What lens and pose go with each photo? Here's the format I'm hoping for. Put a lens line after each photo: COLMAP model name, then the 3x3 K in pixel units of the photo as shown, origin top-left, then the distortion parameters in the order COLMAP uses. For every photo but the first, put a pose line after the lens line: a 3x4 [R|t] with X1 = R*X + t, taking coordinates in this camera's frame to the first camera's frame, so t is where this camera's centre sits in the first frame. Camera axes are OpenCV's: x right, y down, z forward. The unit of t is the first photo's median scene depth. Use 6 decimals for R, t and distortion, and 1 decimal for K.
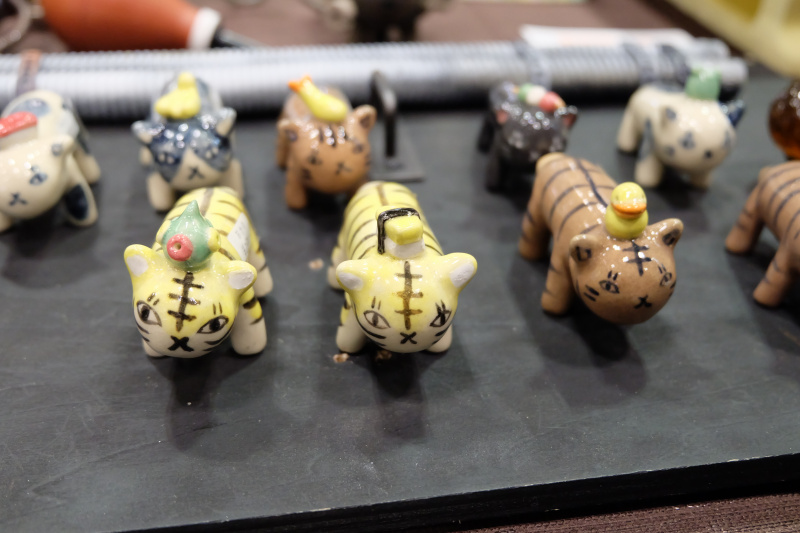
lens RADIAL K [[852.4, 0, 396.3], [0, 852.4, 250.9], [0, 0, 1]] dist [-0.023435, 0.000000]
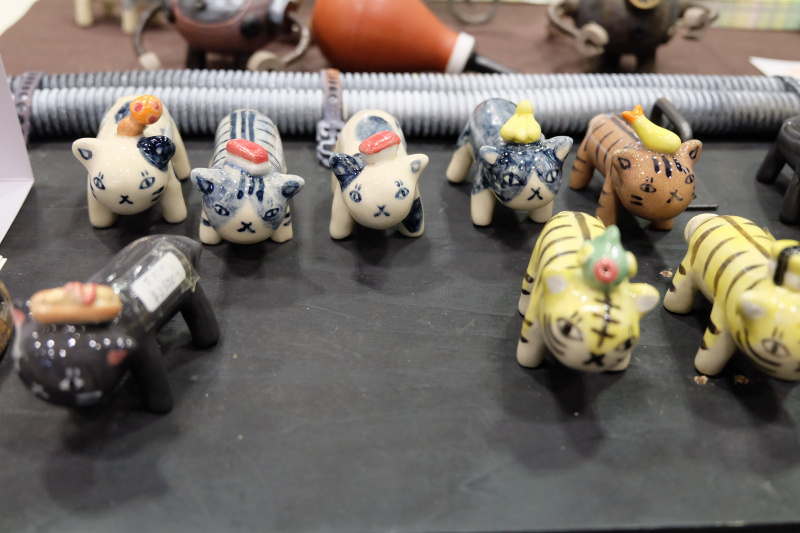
lens RADIAL K [[852.4, 0, 402.1], [0, 852.4, 264.9], [0, 0, 1]] dist [-0.023435, 0.000000]
pose [[0.993872, 0.057575, -0.094359, -0.353218], [-0.056945, 0.998333, 0.009359, -0.005496], [0.094741, -0.003928, 0.995494, -0.084377]]
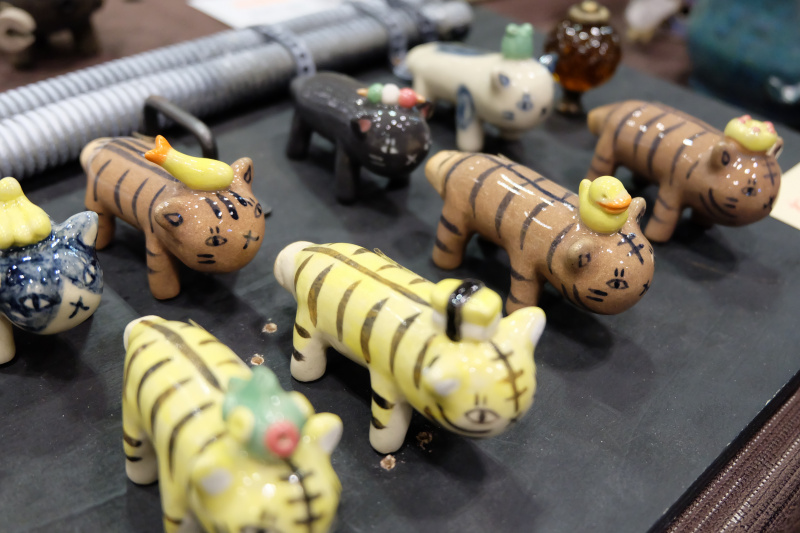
lens RADIAL K [[852.4, 0, 400.4], [0, 852.4, 264.0], [0, 0, 1]] dist [-0.023435, 0.000000]
pose [[0.824780, -0.318993, 0.466886, -0.402490], [0.268003, 0.947579, 0.173978, -0.214929], [-0.497909, -0.018367, 0.867035, 0.267023]]
